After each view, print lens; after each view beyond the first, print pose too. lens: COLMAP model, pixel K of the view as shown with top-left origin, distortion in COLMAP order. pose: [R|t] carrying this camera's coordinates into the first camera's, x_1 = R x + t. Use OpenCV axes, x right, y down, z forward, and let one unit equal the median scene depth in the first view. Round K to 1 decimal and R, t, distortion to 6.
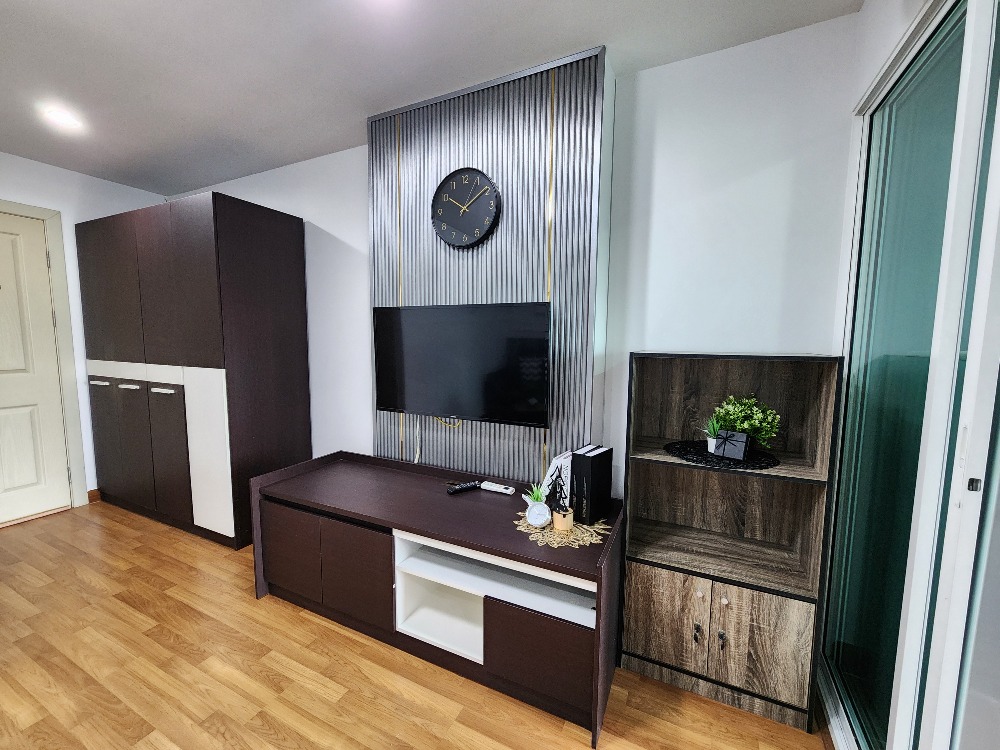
lens RADIAL K [[413.0, 0, 489.6], [0, 413.0, 378.5], [0, 0, 1]] dist [0.001532, 0.000889]
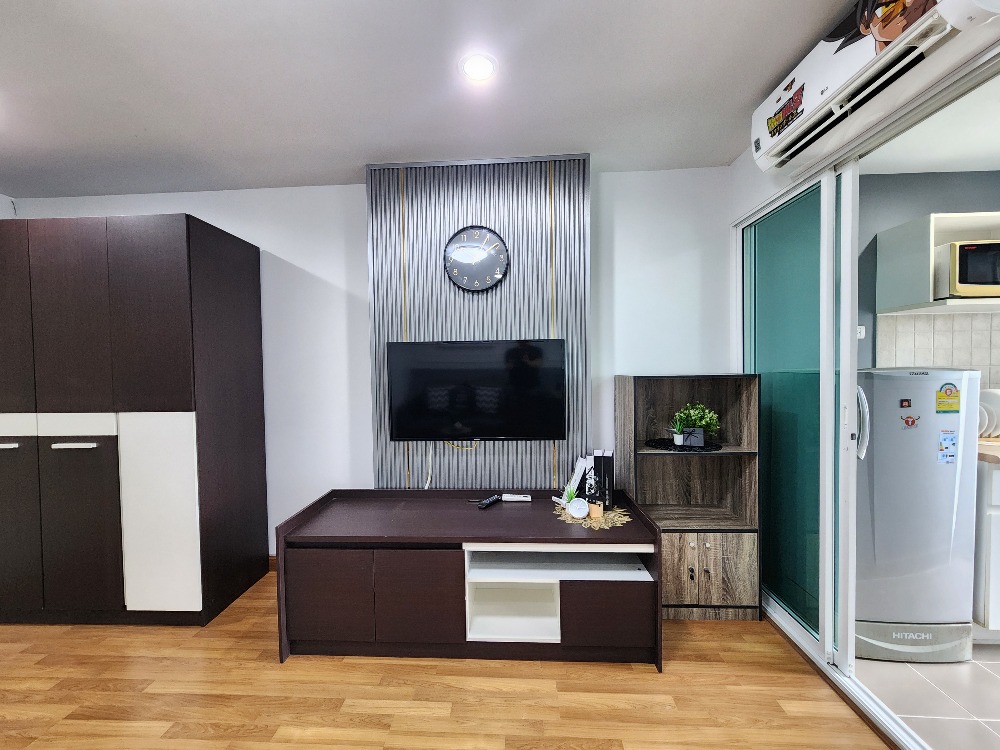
lens RADIAL K [[413.0, 0, 489.6], [0, 413.0, 378.5], [0, 0, 1]] dist [0.001532, 0.000889]
pose [[0.918840, -0.032933, 0.393254, -0.593737], [0.062565, 0.996065, -0.062767, 0.000971], [-0.389639, 0.082277, 0.917285, -0.066800]]
